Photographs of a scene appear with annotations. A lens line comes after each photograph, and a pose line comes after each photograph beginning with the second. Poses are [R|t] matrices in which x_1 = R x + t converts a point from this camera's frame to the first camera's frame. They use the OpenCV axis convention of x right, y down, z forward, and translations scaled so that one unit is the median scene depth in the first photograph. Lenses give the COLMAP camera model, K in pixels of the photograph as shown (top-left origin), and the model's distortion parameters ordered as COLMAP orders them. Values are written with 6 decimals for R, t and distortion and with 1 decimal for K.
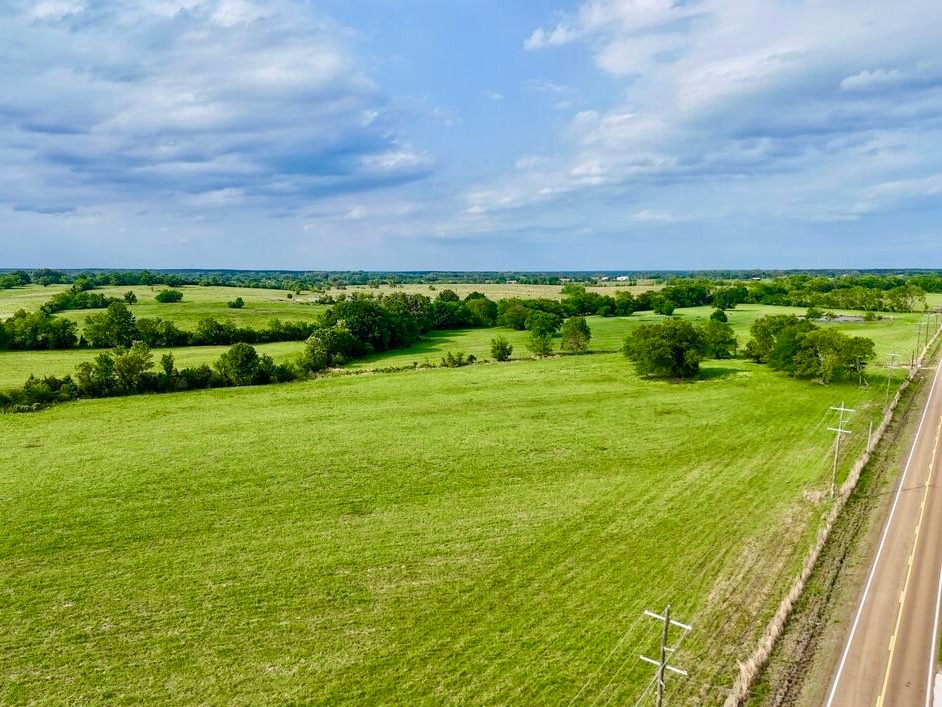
lens RADIAL K [[738.5, 0, 430.2], [0, 738.5, 378.5], [0, 0, 1]] dist [0.066826, -0.077118]
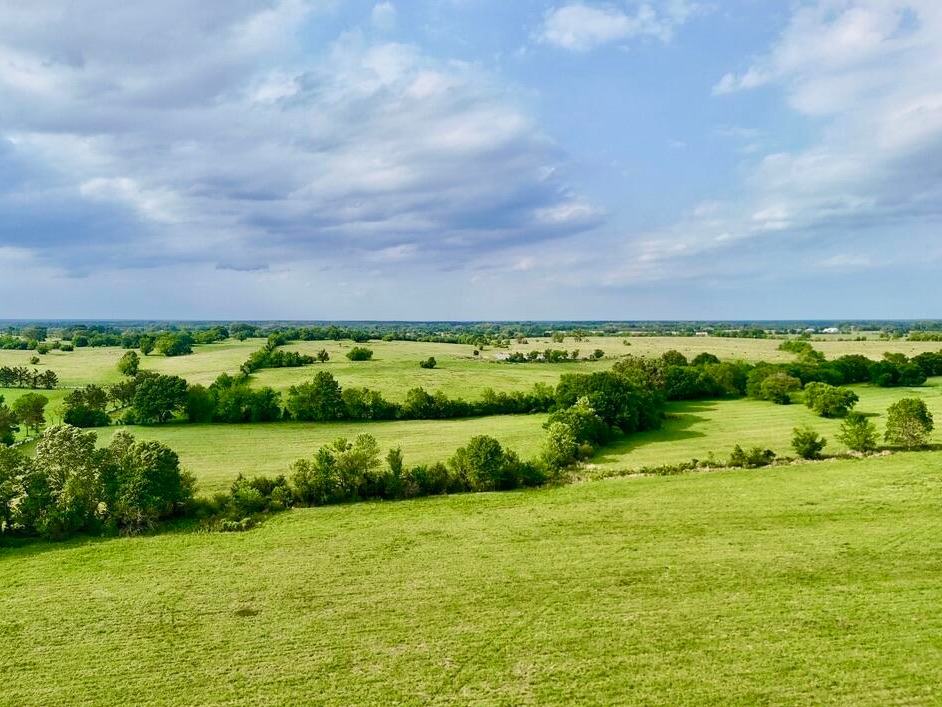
lens RADIAL K [[734.6, 0, 430.4], [0, 734.6, 325.8], [0, 0, 1]] dist [0.071542, -0.082518]
pose [[0.976789, -0.002271, -0.214193, -0.097598], [-0.026811, 0.990784, -0.132771, -0.039364], [0.212521, 0.135432, 0.967726, 0.149759]]
